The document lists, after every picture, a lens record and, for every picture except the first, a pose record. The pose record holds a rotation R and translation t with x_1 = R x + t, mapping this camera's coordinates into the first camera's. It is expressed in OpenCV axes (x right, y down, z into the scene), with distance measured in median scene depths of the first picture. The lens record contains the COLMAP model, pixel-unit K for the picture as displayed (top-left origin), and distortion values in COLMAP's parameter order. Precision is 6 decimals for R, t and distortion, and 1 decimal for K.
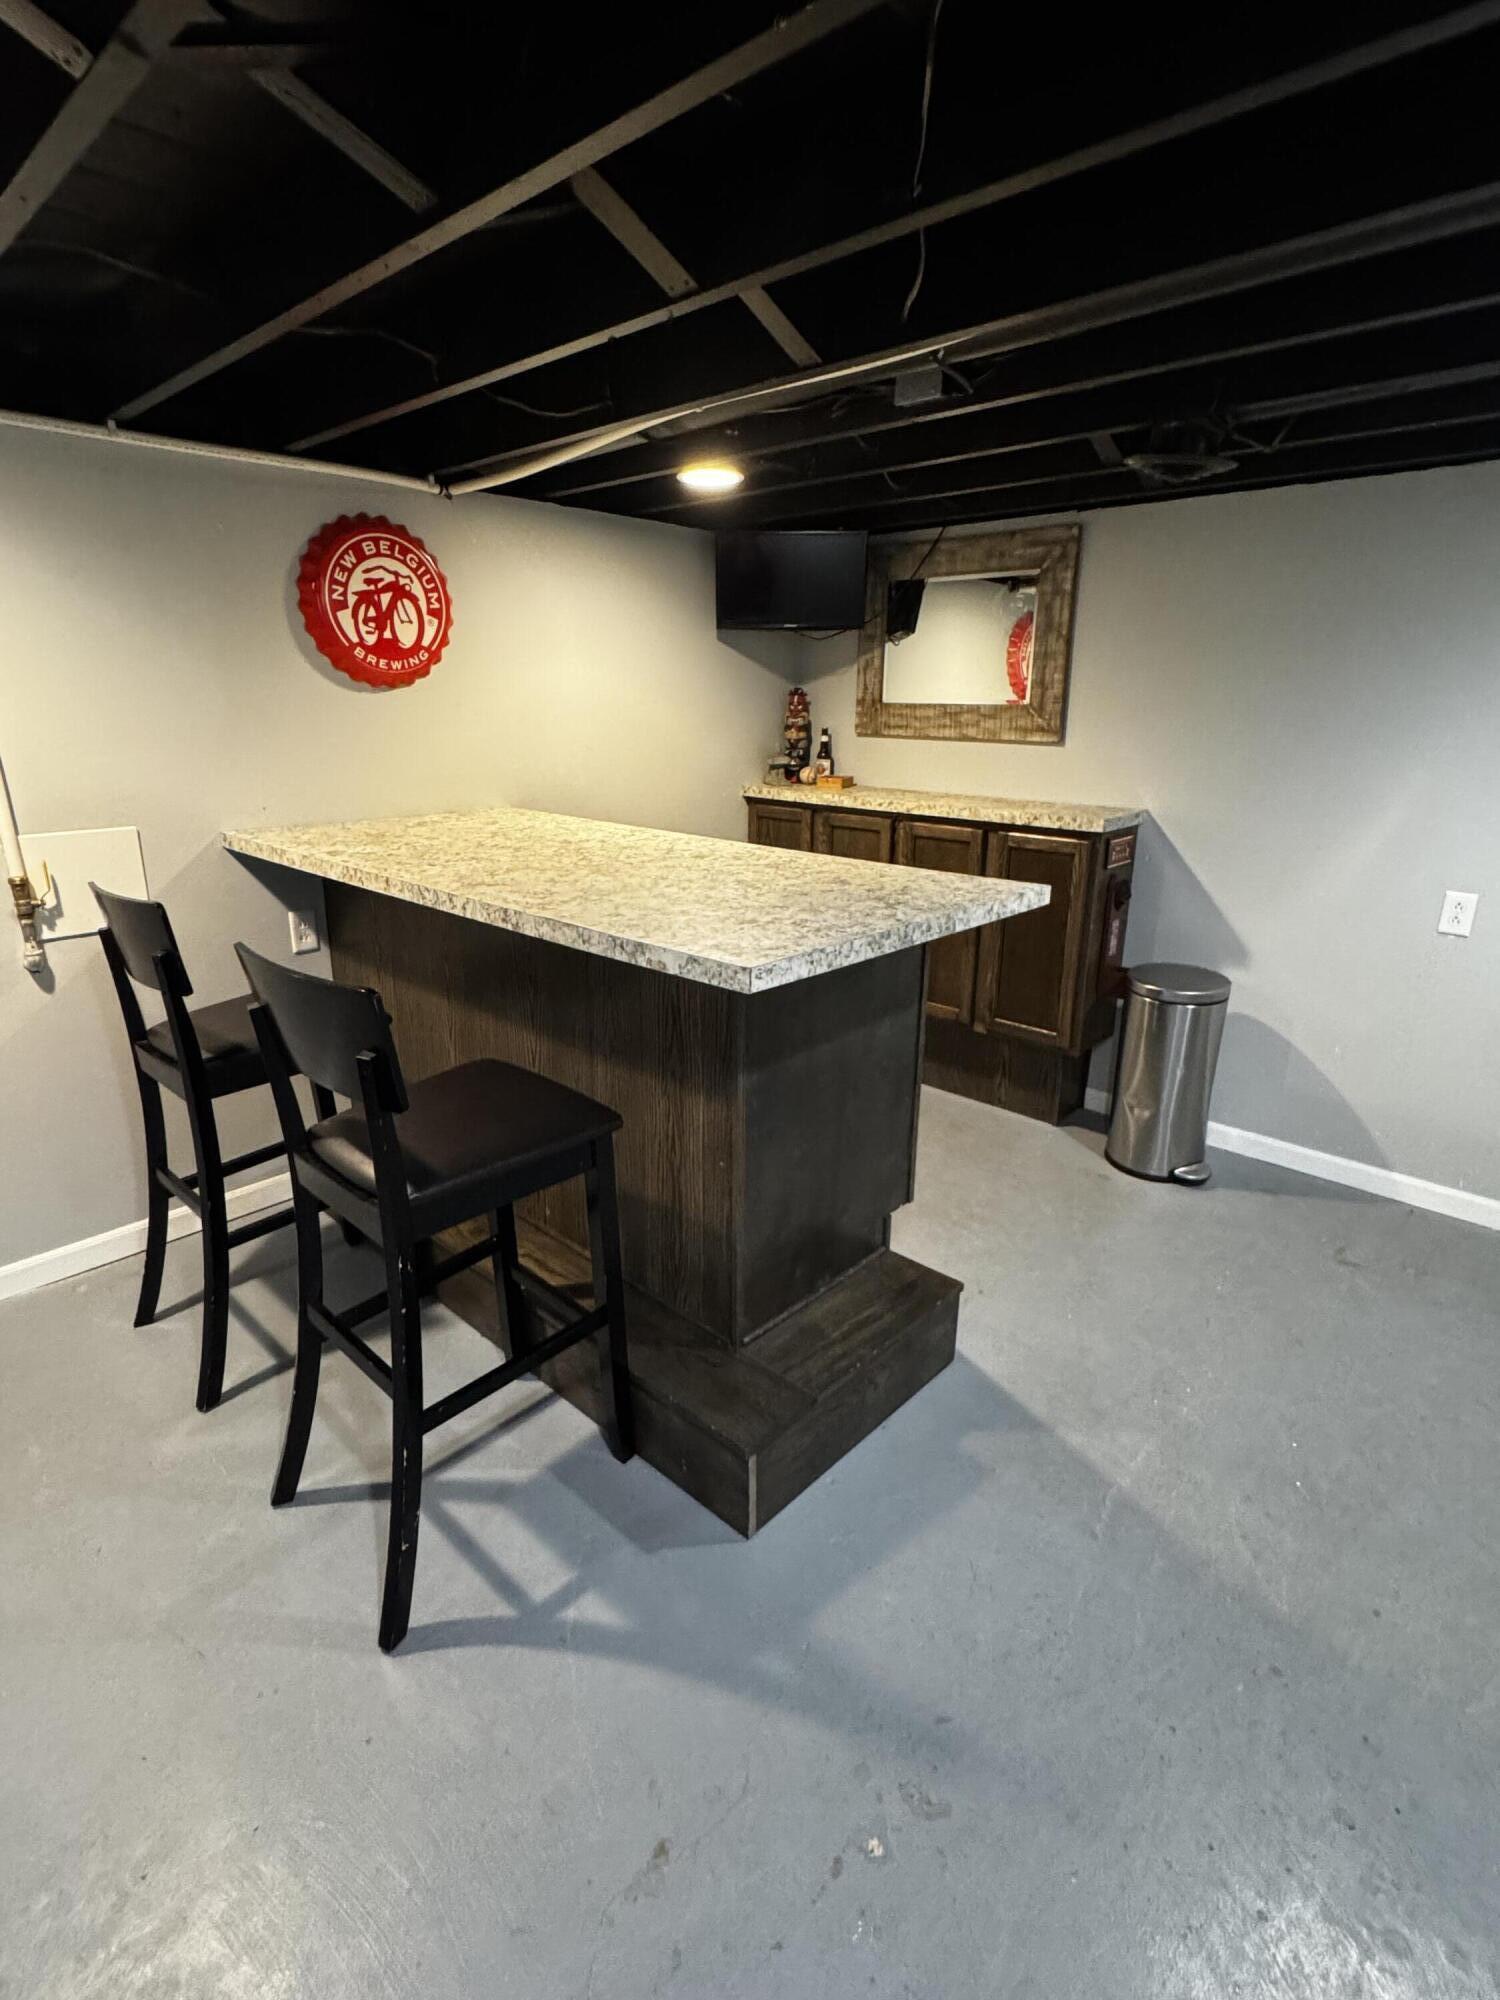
lens RADIAL K [[983.4, 0, 746.0], [0, 983.4, 1001.3], [0, 0, 1]] dist [-0.003172, -0.000185]
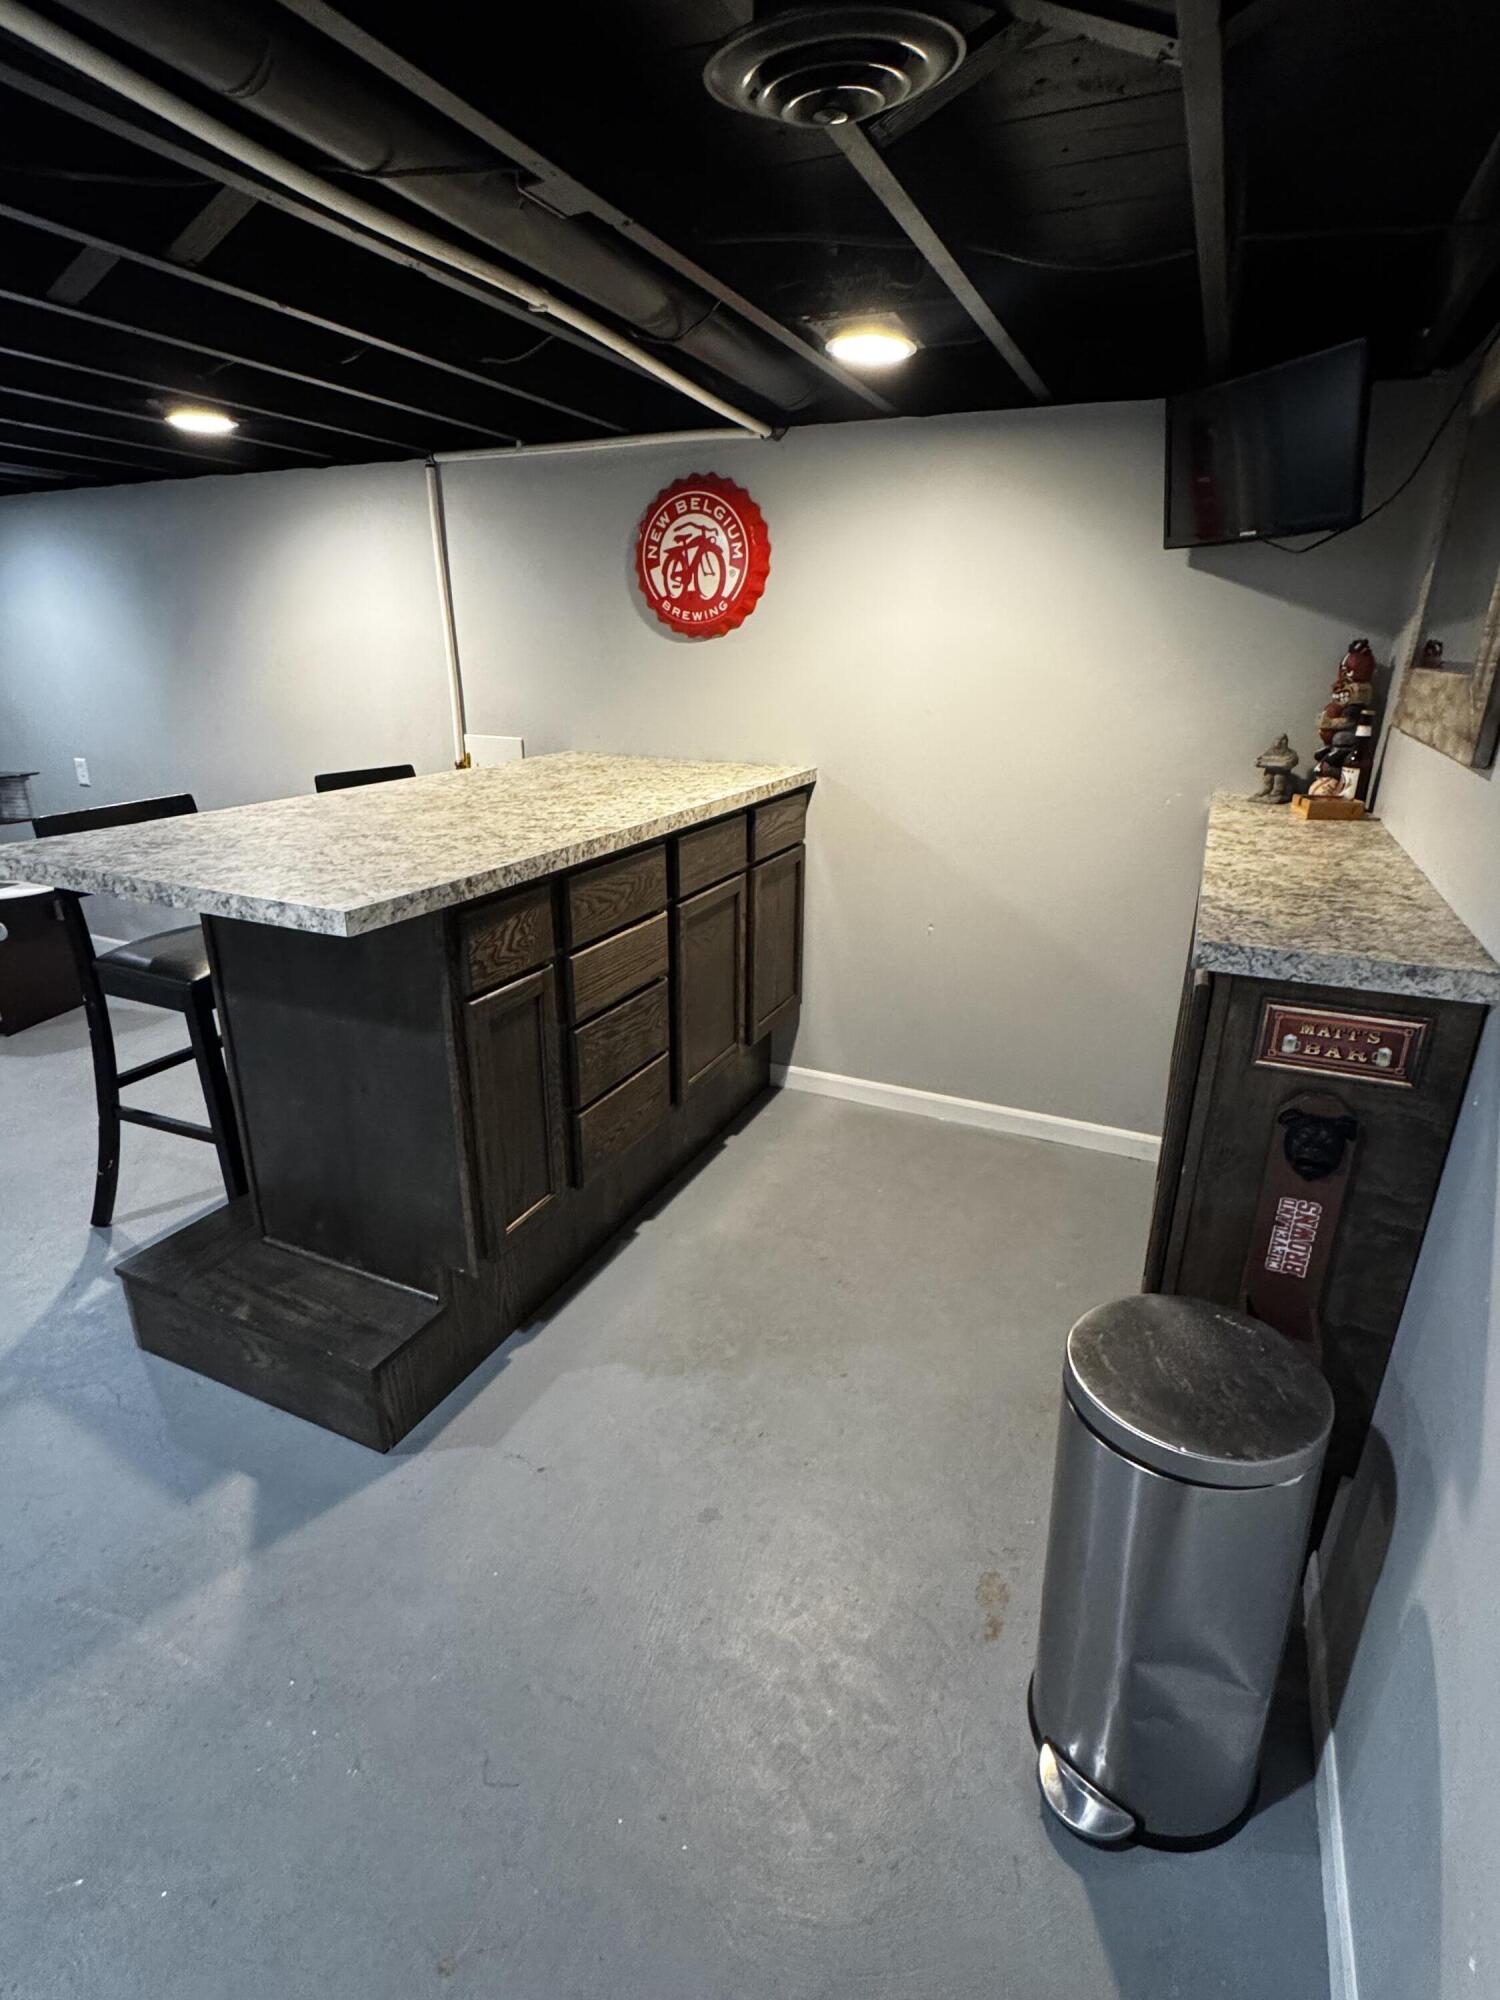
lens RADIAL K [[983.4, 0, 747.1], [0, 983.4, 1000.8], [0, 0, 1]] dist [-0.003172, -0.000185]
pose [[0.315287, 0.324303, -0.891864, 0.767910], [-0.294700, 0.926793, 0.232824, -0.226247], [0.902079, 0.189426, 0.387778, 0.735409]]
